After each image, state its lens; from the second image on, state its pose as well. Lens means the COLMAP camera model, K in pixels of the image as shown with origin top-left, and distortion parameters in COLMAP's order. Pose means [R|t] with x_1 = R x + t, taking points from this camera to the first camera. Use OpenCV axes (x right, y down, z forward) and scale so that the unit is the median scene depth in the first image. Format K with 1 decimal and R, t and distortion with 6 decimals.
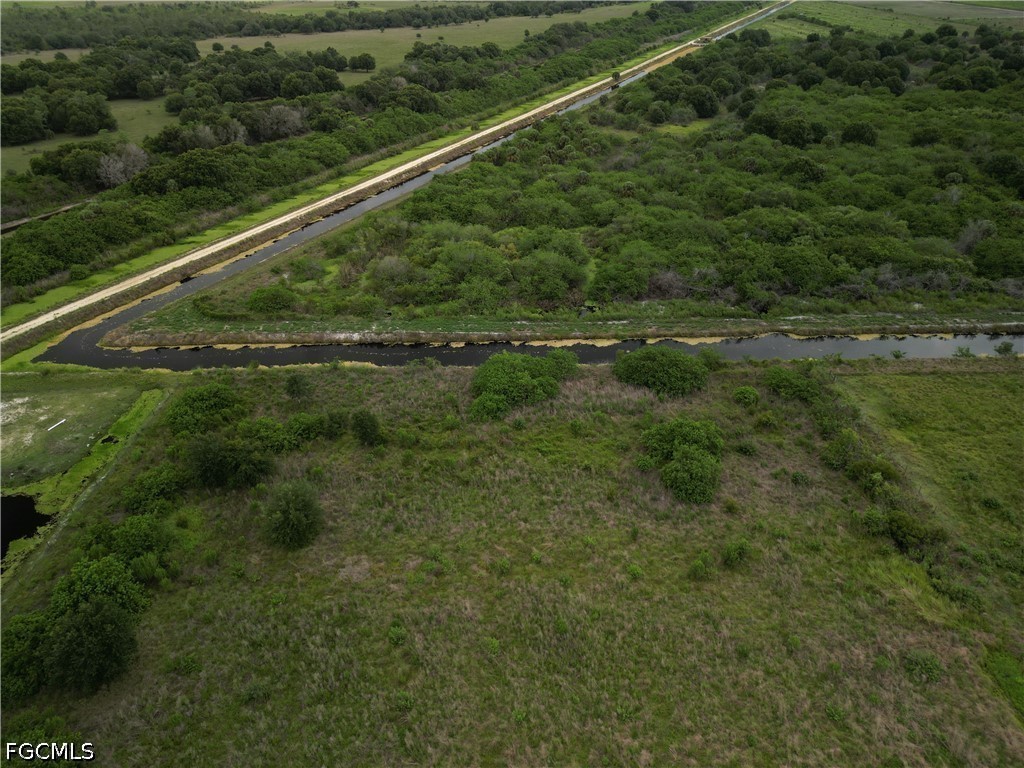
lens RADIAL K [[716.6, 0, 518.1], [0, 716.6, 383.7], [0, 0, 1]] dist [0.069965, -0.066421]
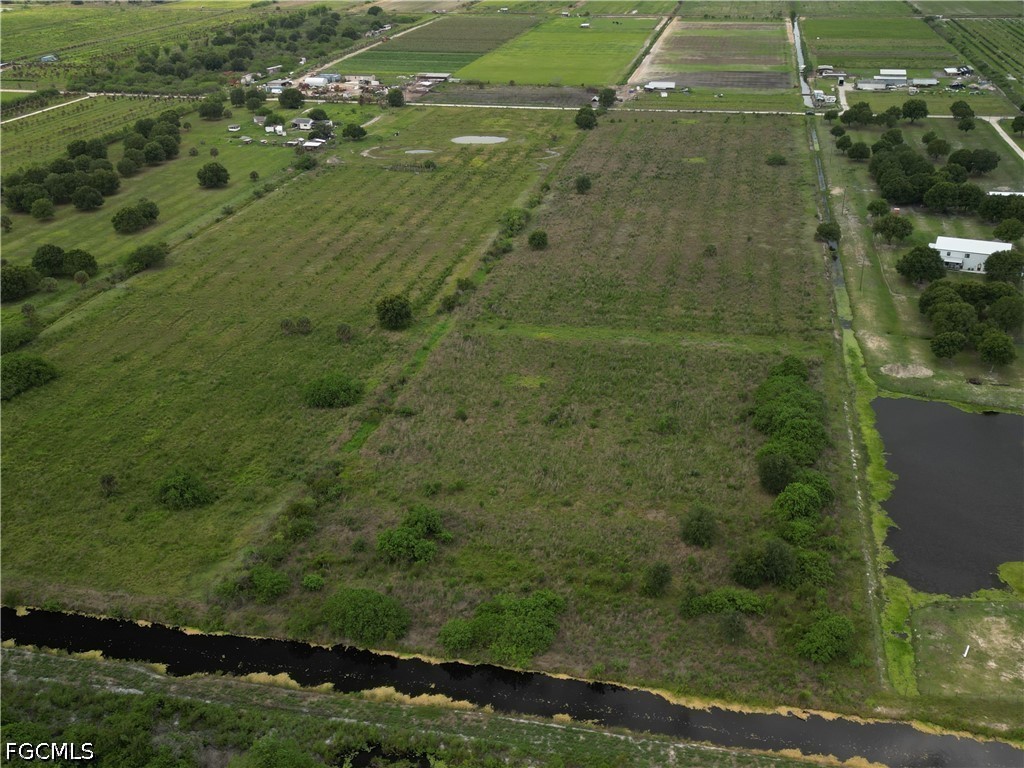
lens RADIAL K [[1051.3, 0, 519.9], [0, 1051.3, 381.6], [0, 0, 1]] dist [0.124235, -0.251886]
pose [[-0.975739, -0.072101, 0.206725, -0.247357], [0.130392, 0.567118, 0.813250, -1.181720], [-0.175873, 0.820475, -0.543958, 1.310004]]
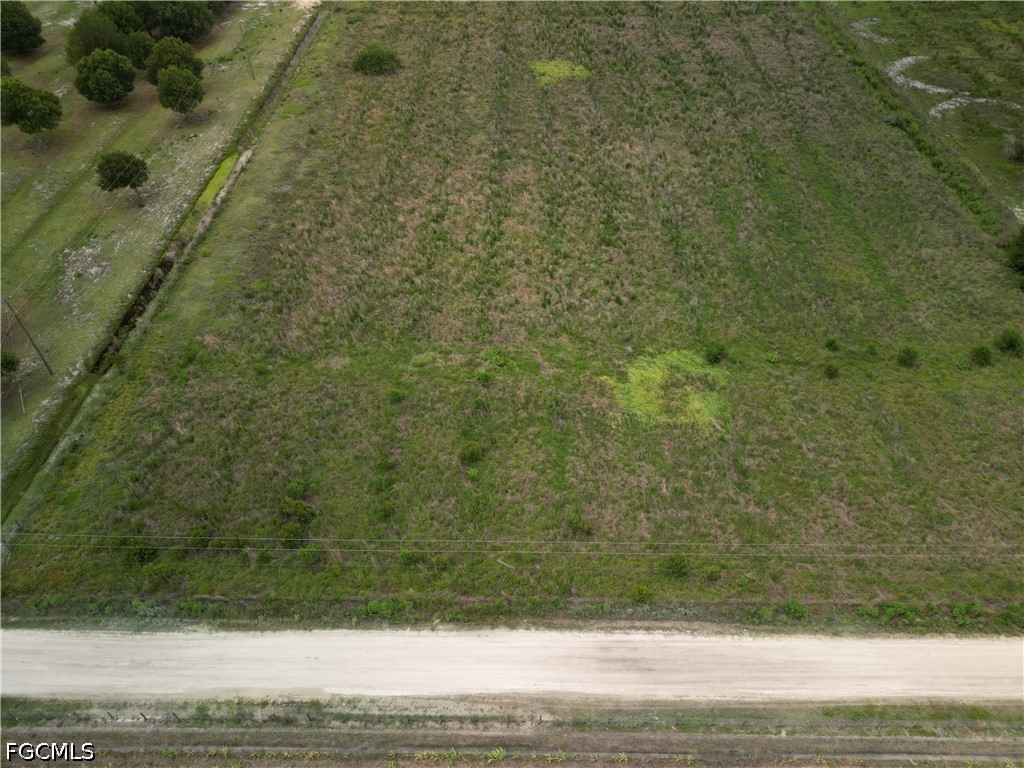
lens RADIAL K [[716.6, 0, 518.1], [0, 716.6, 383.7], [0, 0, 1]] dist [0.069965, -0.066421]
pose [[0.999730, 0.013720, -0.018779, -0.072099], [-0.009149, 0.974358, 0.224816, 1.456162], [0.021382, -0.224584, 0.974220, -2.304008]]
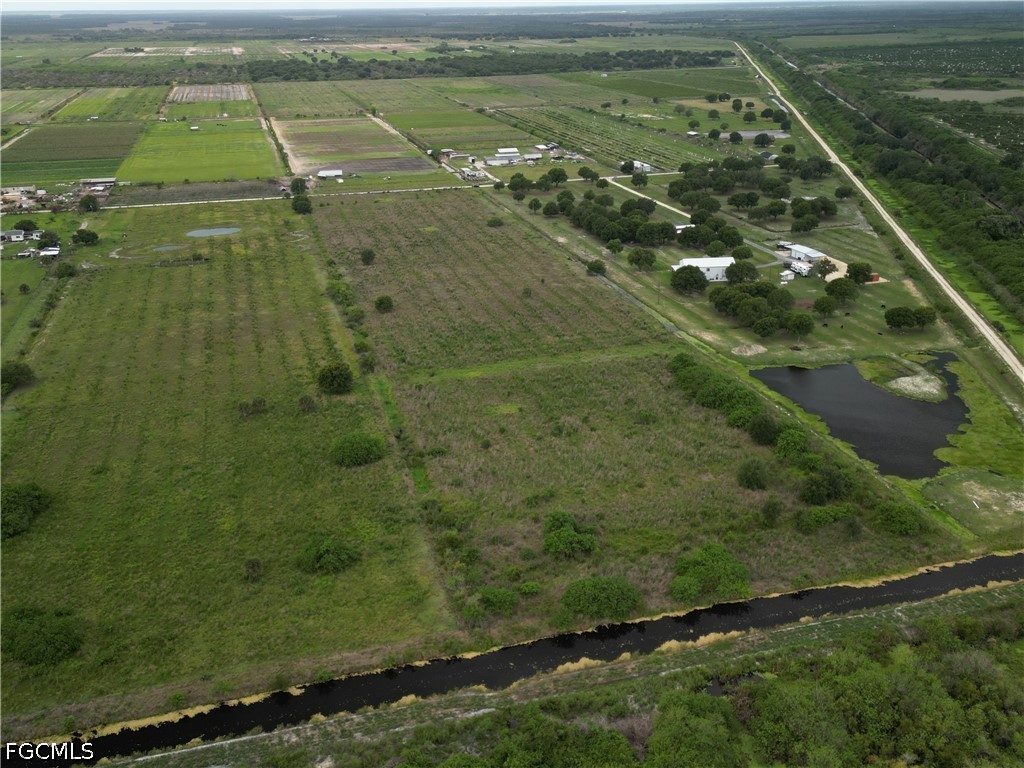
lens RADIAL K [[949.9, 0, 518.9], [0, 949.9, 381.5], [0, 0, 1]] dist [0.131468, -0.257123]
pose [[-0.962747, 0.119371, -0.242628, 0.577860], [-0.119633, 0.616653, 0.778092, -1.234430], [0.242499, 0.778132, -0.579400, 1.396174]]
